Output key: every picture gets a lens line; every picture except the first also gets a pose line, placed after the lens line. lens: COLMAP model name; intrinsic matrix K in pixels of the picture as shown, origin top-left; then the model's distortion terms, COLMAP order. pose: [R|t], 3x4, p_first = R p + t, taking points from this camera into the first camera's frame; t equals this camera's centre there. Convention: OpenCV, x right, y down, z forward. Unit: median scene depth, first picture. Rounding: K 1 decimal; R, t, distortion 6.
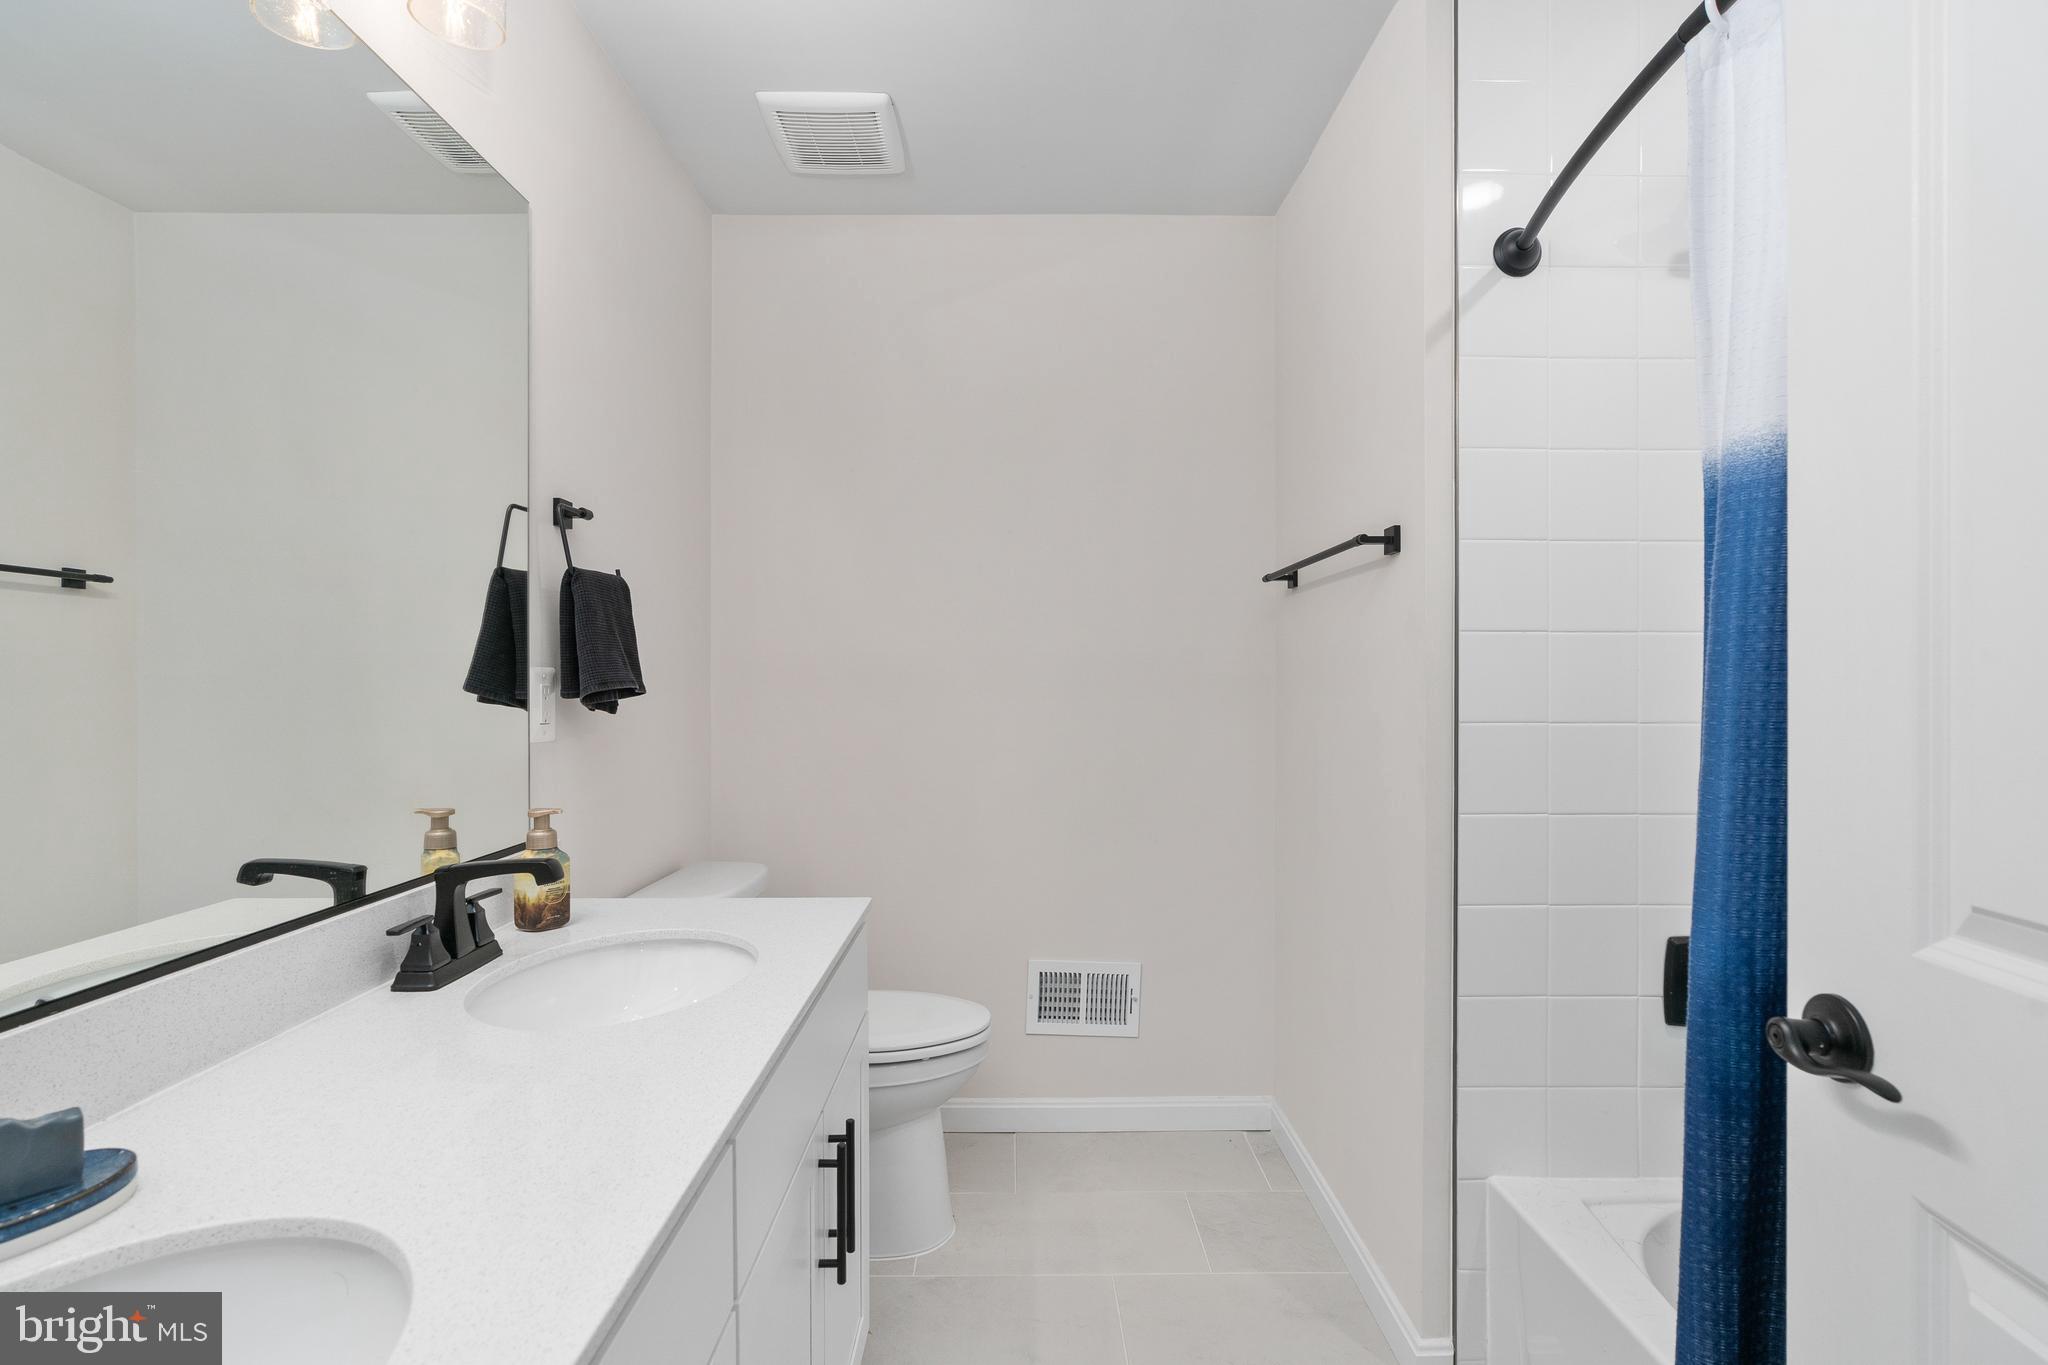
lens RADIAL K [[950.9, 0, 1030.4], [0, 950.9, 686.5], [0, 0, 1]] dist [-0.000252, 0.001208]
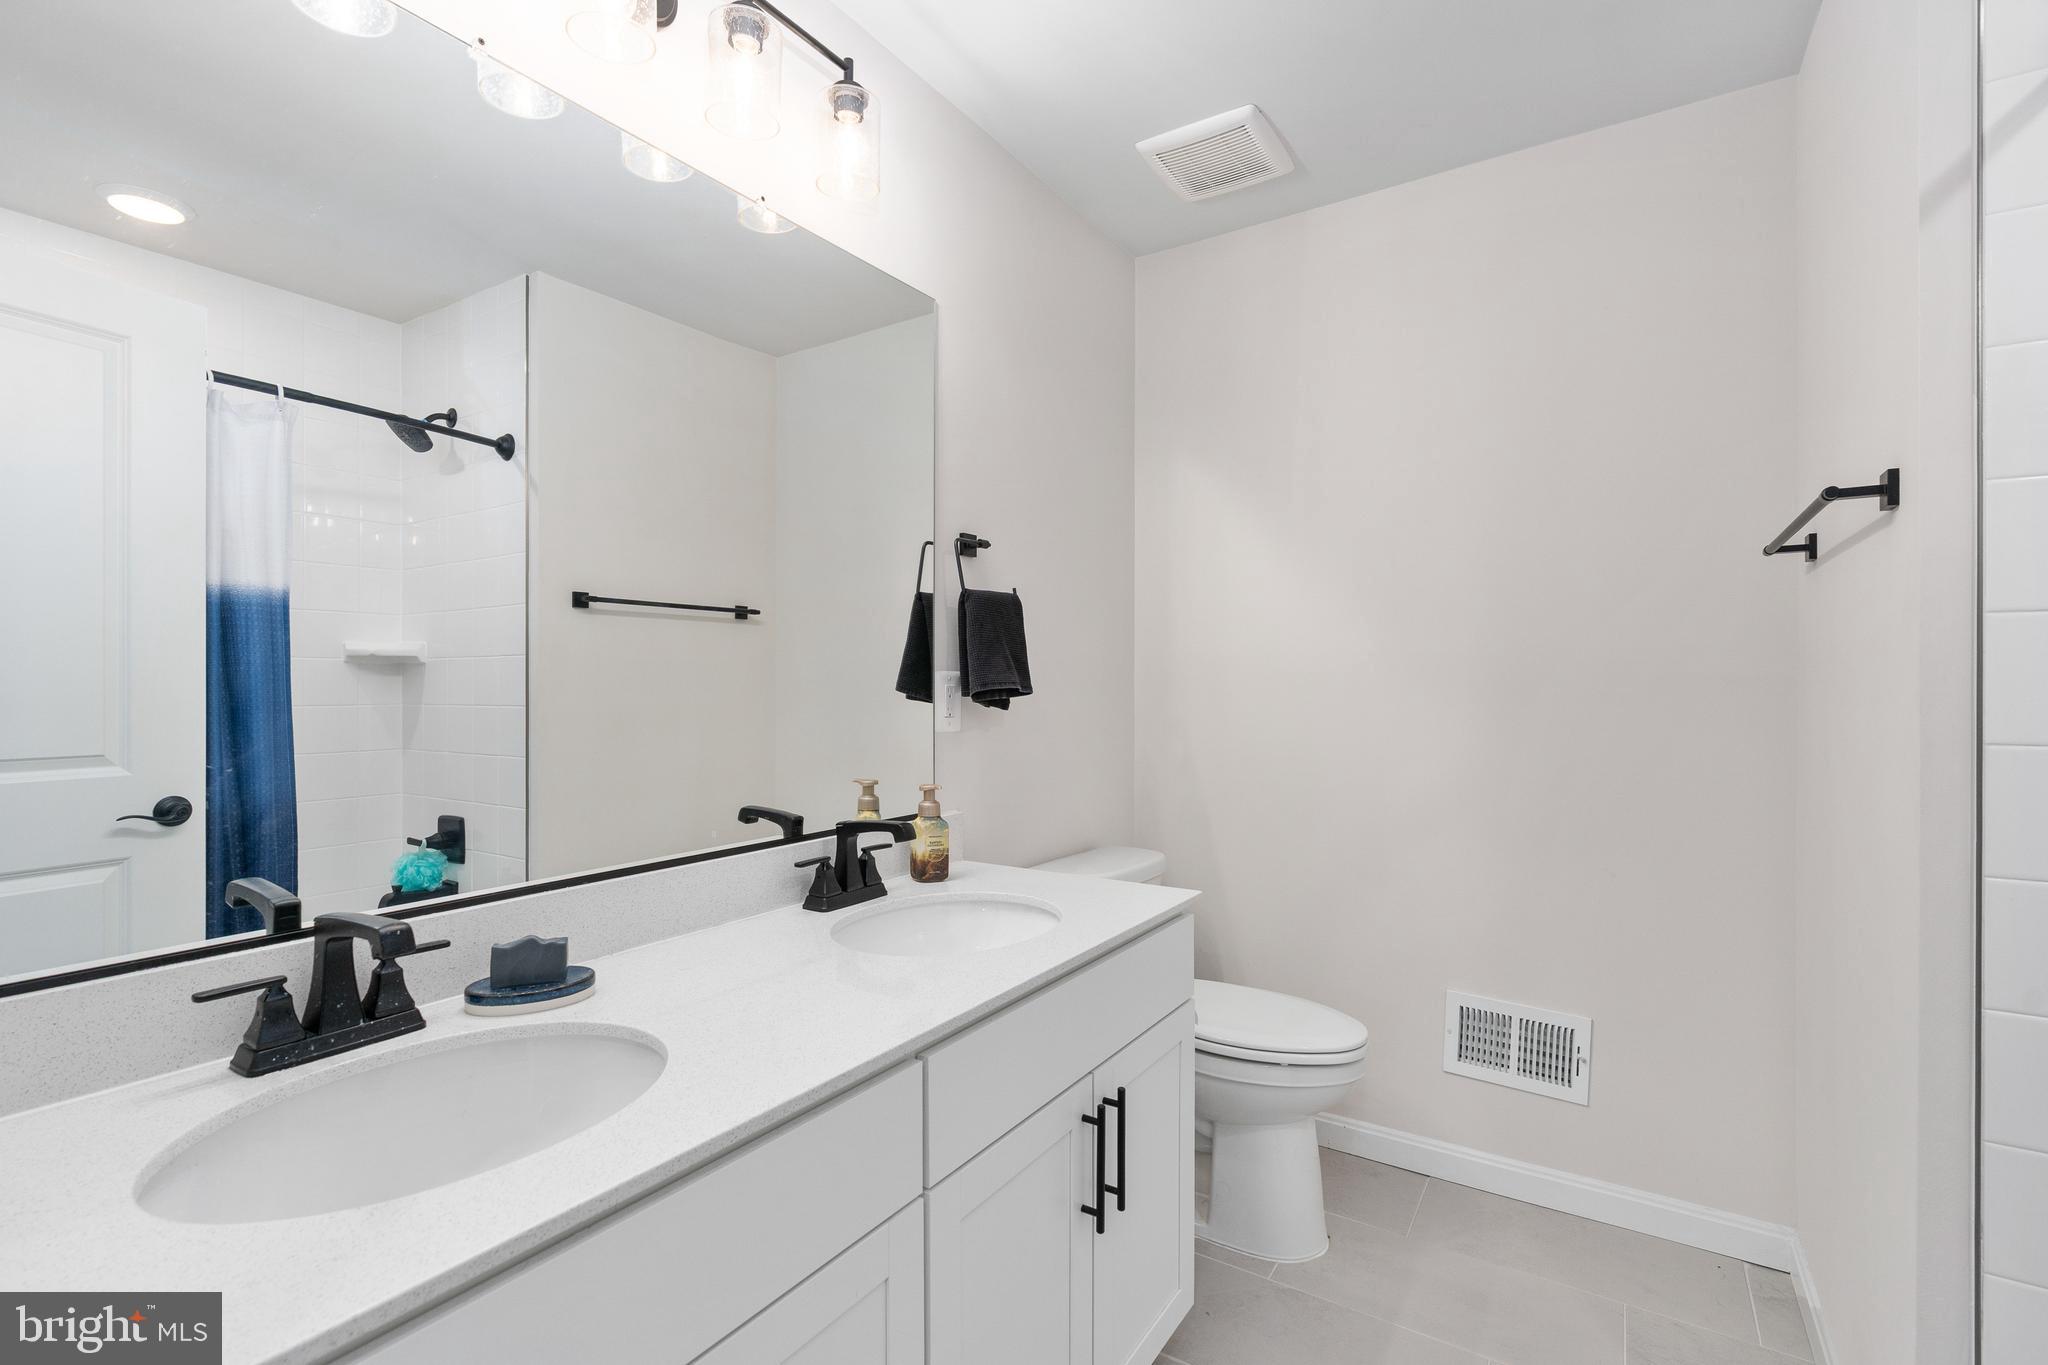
lens RADIAL K [[950.9, 0, 1030.4], [0, 950.9, 686.5], [0, 0, 1]] dist [-0.000252, 0.001208]
pose [[0.827059, 0.003862, -0.562102, 0.266237], [-0.004961, 0.999988, -0.000429, -0.000427], [0.562093, 0.003144, 0.827068, 0.035292]]
